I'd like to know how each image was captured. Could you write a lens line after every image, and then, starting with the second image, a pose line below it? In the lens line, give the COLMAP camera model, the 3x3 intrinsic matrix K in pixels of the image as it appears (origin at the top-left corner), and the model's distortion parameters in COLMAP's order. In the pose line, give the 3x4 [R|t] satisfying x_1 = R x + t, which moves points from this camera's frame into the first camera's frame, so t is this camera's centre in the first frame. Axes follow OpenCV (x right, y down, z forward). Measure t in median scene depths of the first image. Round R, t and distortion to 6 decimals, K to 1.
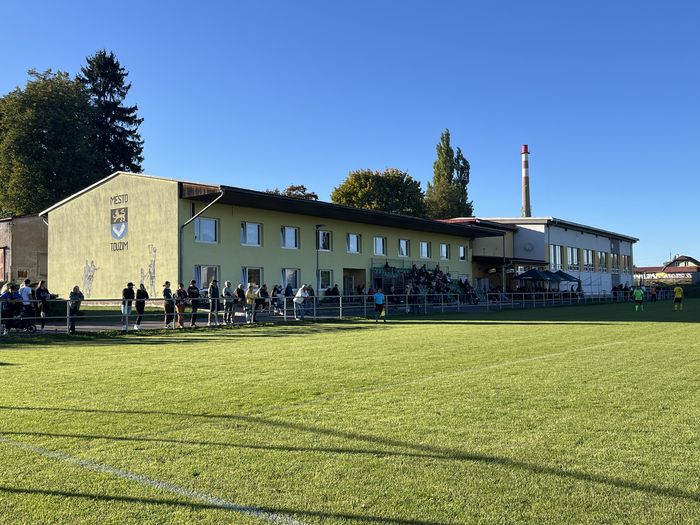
lens RADIAL K [[659.9, 0, 348.9], [0, 659.9, 269.6], [0, 0, 1]] dist [0.009755, 0.000000]
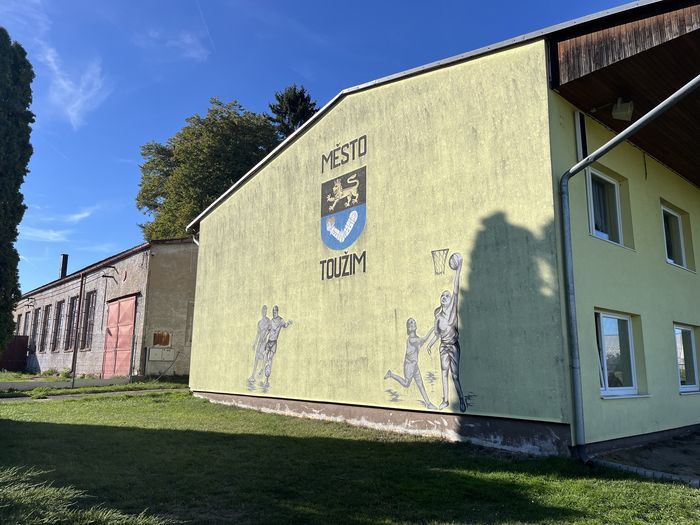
lens RADIAL K [[535.2, 0, 355.2], [0, 535.2, 260.3], [0, 0, 1]] dist [0.005892, 0.000213]
pose [[0.976793, -0.020581, -0.213192, -0.263806], [-0.013014, 0.987830, -0.154990, 0.010722], [0.213788, 0.154168, 0.964638, 0.671573]]
